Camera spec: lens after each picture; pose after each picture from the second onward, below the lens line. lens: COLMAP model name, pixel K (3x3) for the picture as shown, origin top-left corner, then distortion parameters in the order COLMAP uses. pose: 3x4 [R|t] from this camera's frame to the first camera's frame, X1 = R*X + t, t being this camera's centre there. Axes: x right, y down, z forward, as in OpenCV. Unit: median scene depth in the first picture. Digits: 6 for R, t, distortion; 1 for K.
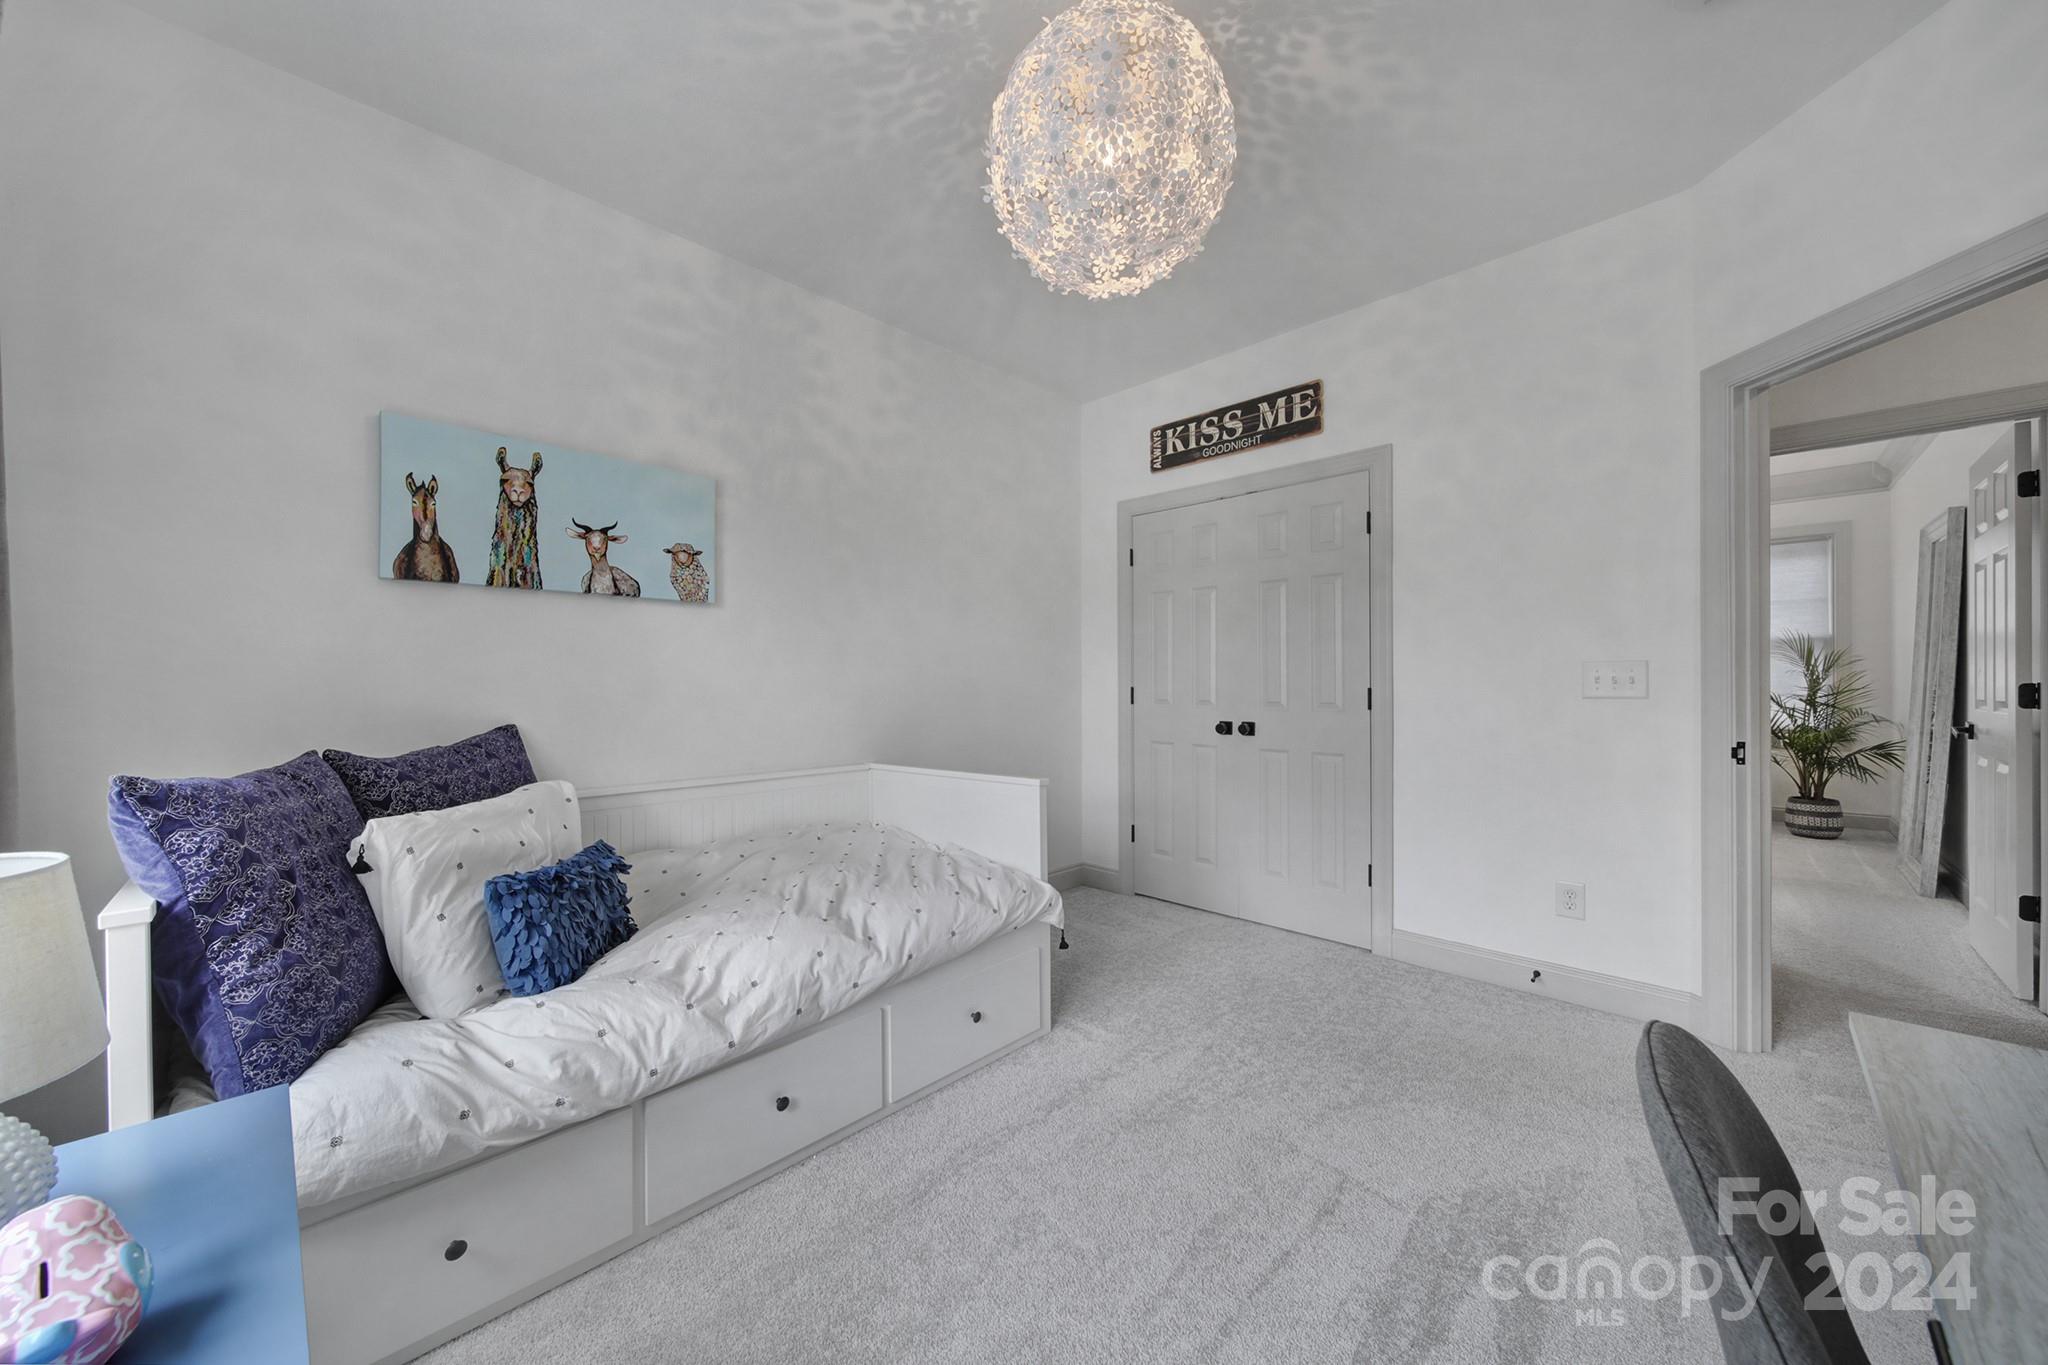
lens RADIAL K [[728.3, 0, 1037.5], [0, 728.3, 682.2], [0, 0, 1]] dist [-0.001909, -0.000576]
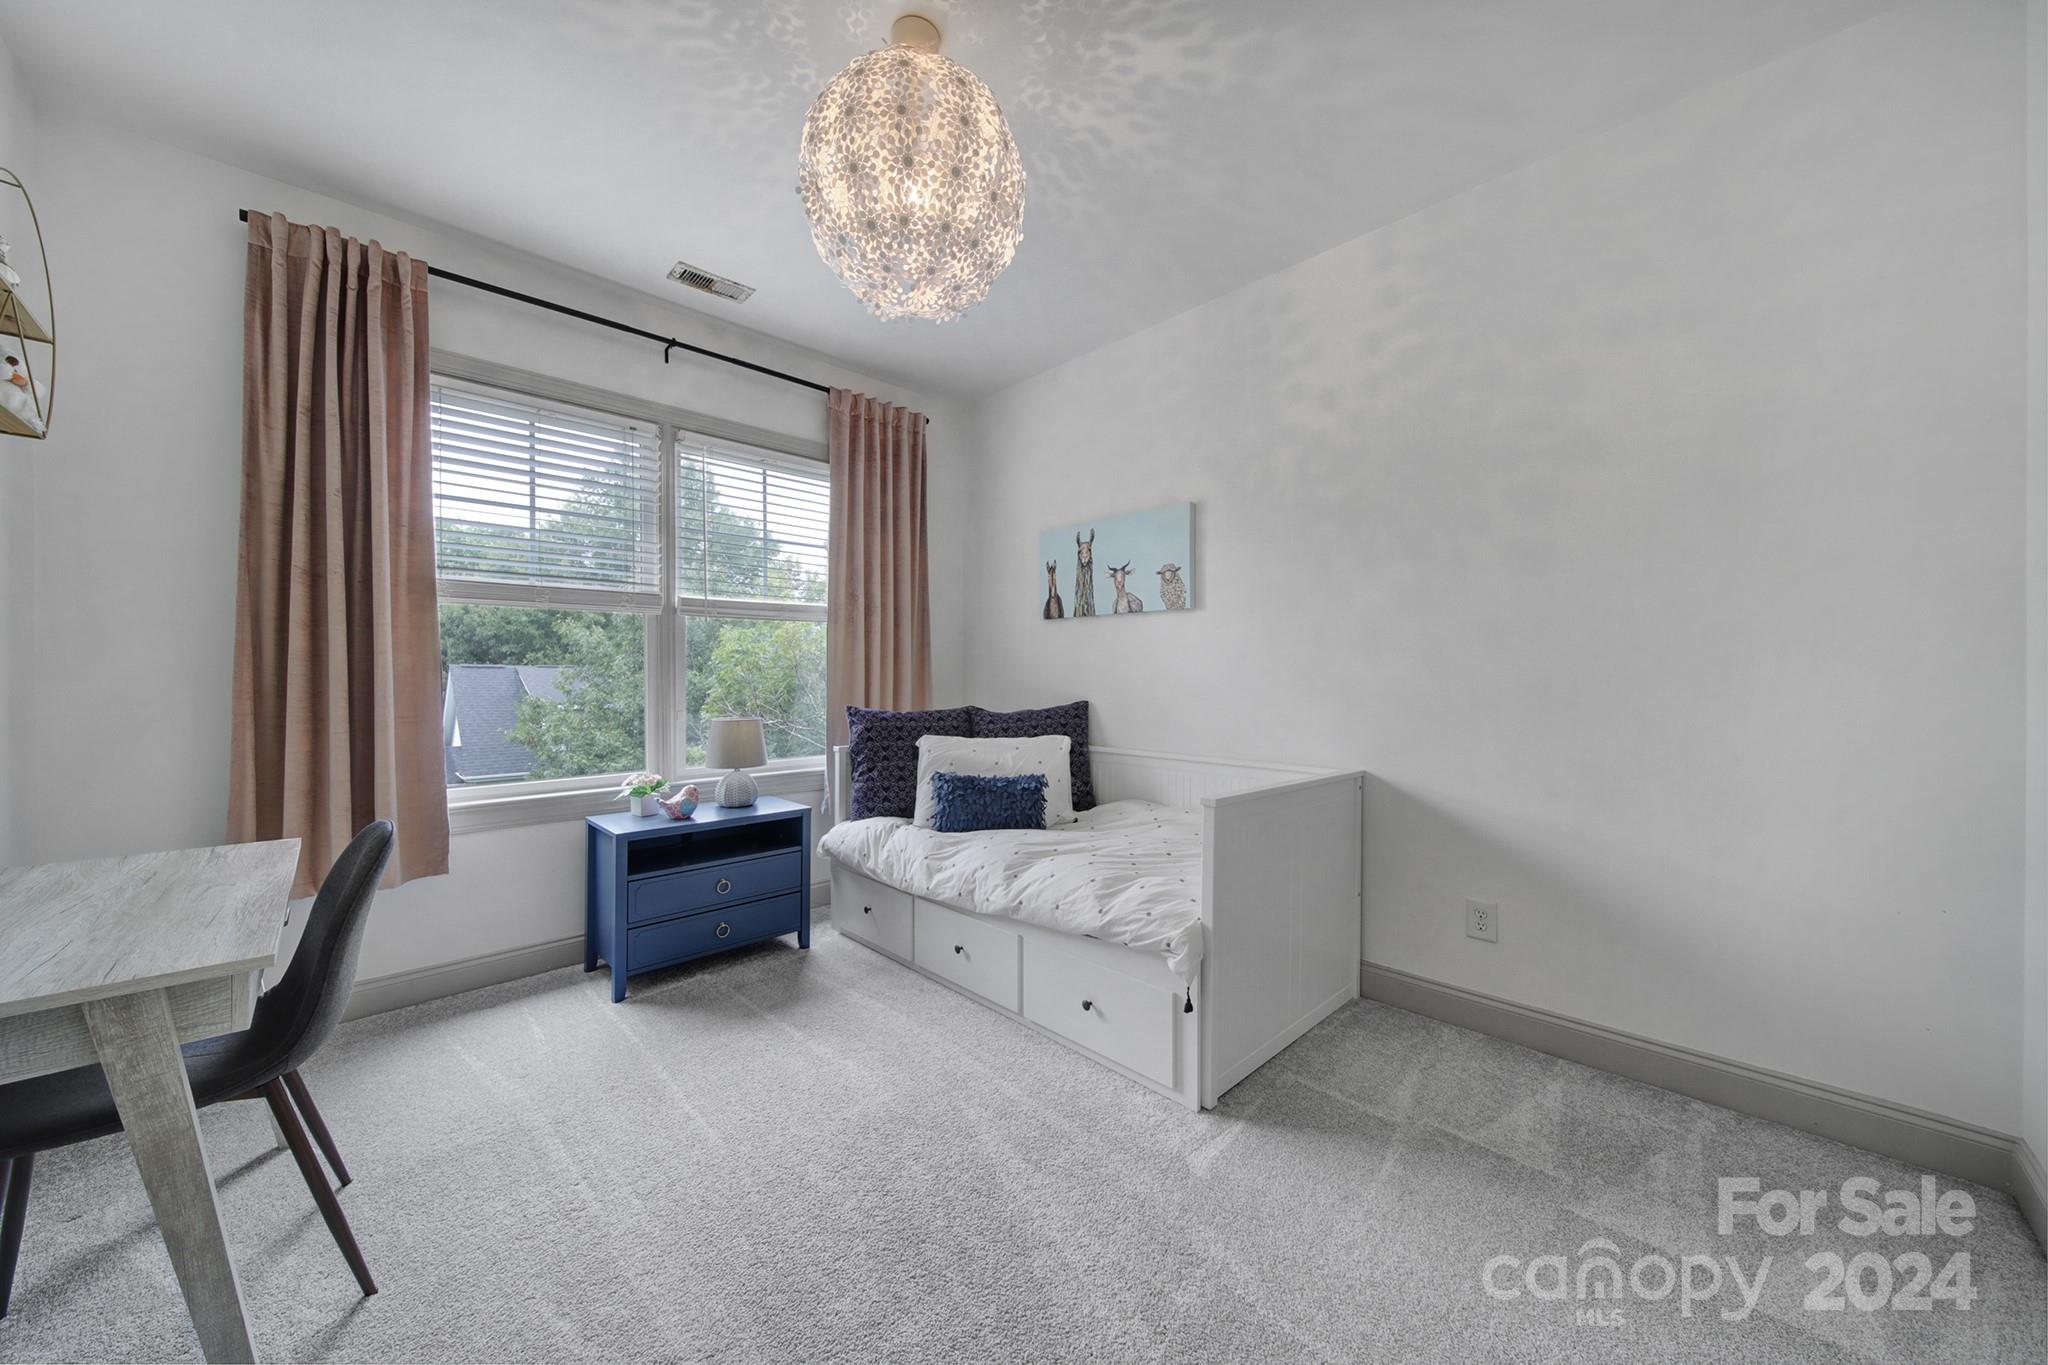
lens RADIAL K [[728.3, 0, 1022.5], [0, 728.3, 684.9], [0, 0, 1]] dist [-0.001909, -0.000576]
pose [[-0.048197, 0.012919, -0.998754, 0.891254], [0.001696, 0.999916, 0.012852, 0.001053], [0.998836, -0.001074, -0.048215, 0.922895]]
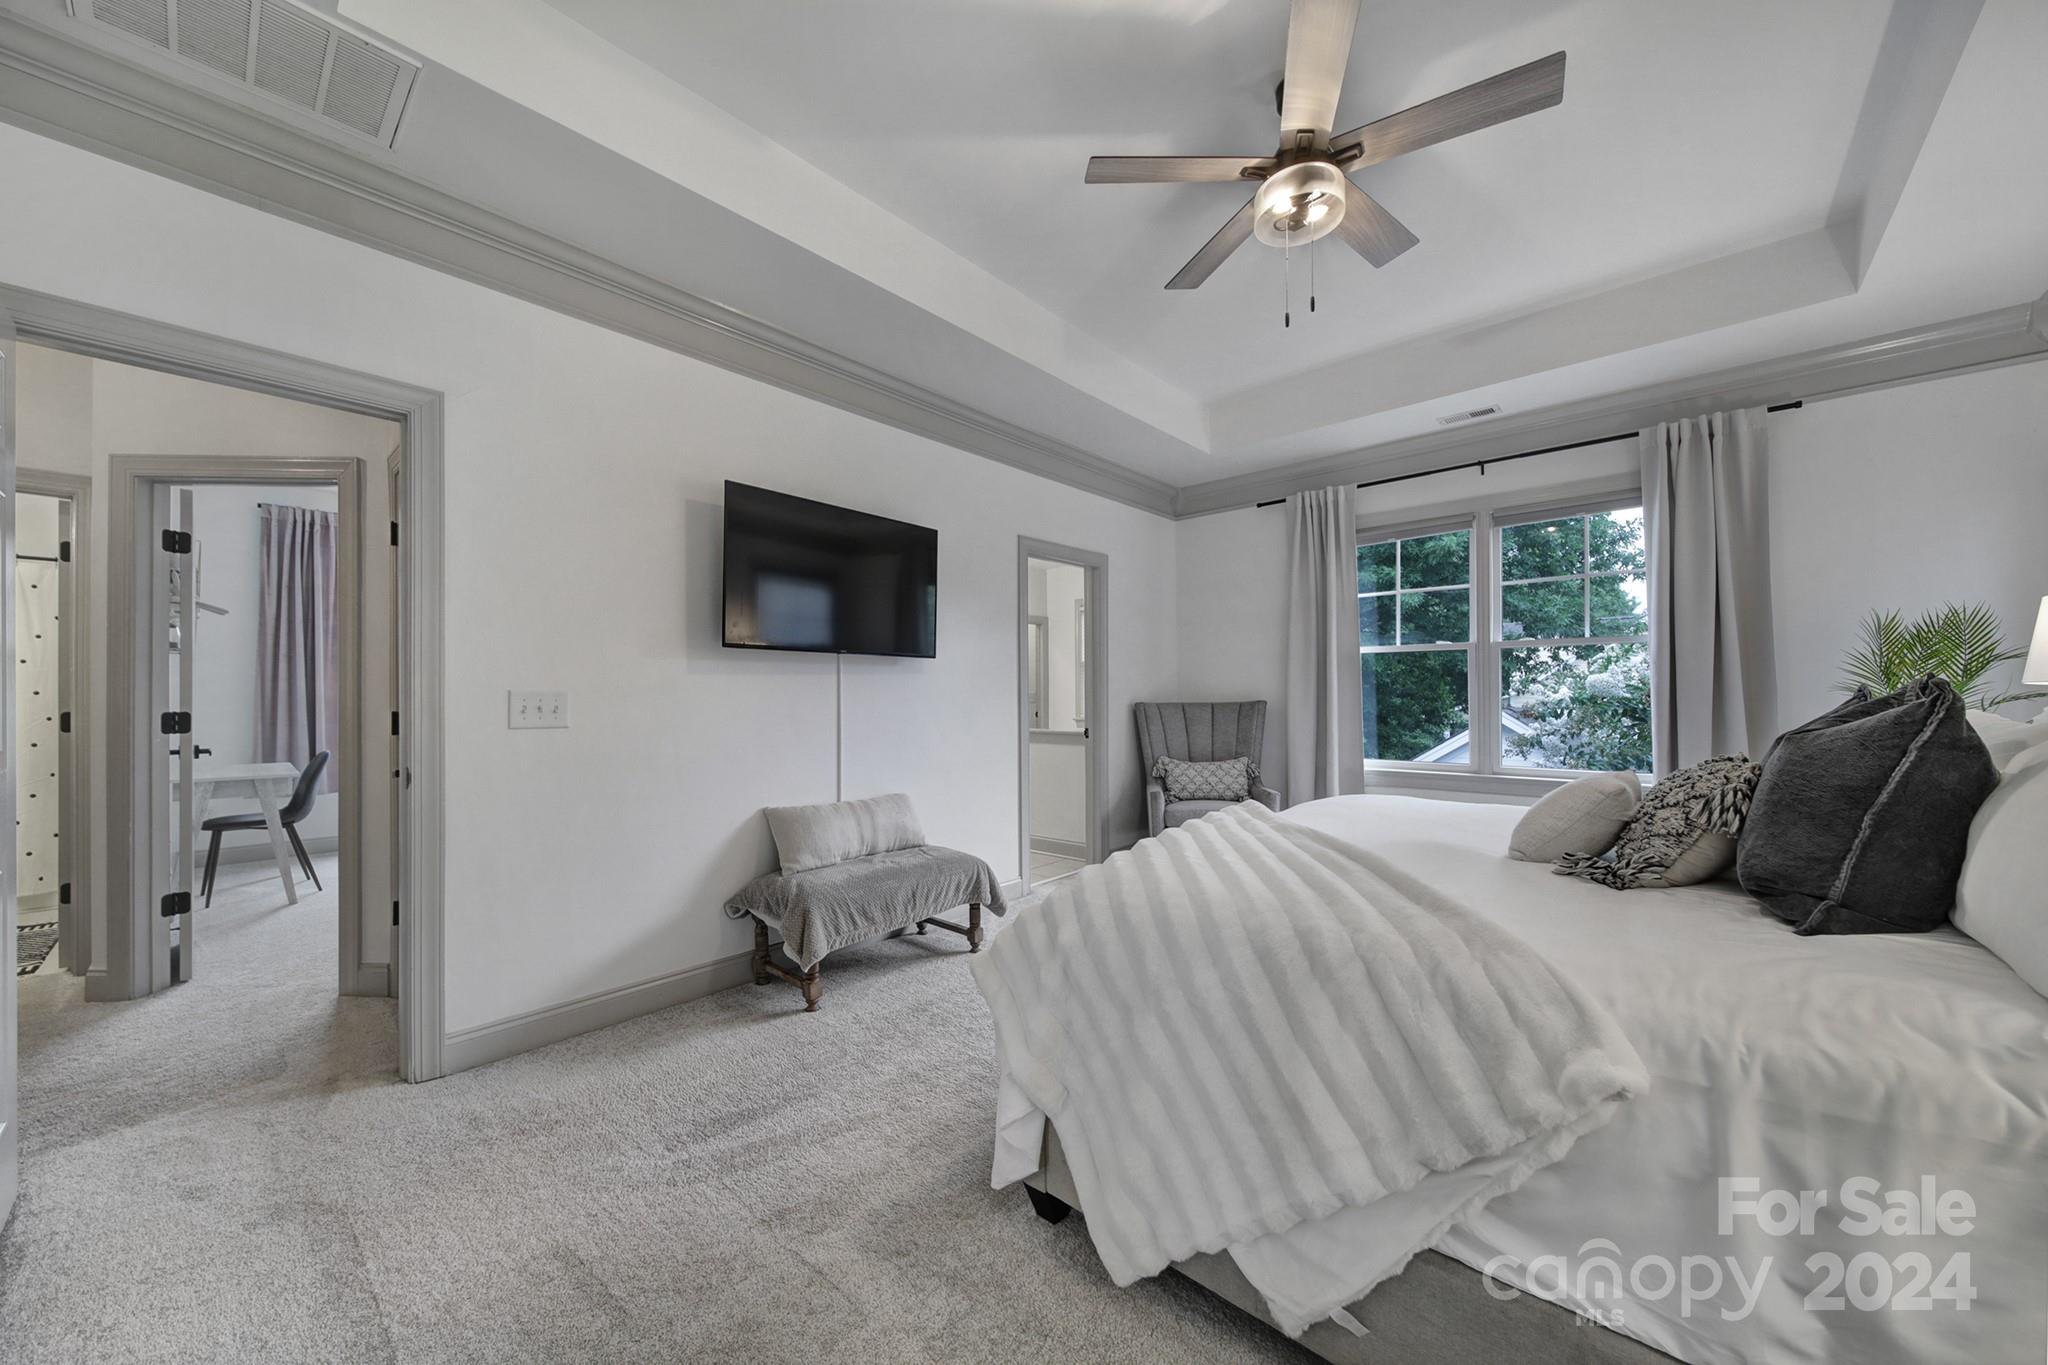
lens RADIAL K [[728.3, 0, 1028.5], [0, 728.3, 690.5], [0, 0, 1]] dist [-0.001909, -0.000576]
pose [[0.040388, 0.005066, -0.999171, 1.603974], [0.000177, 0.999987, 0.005077, -0.012125], [0.999184, -0.000382, 0.040387, 1.531742]]
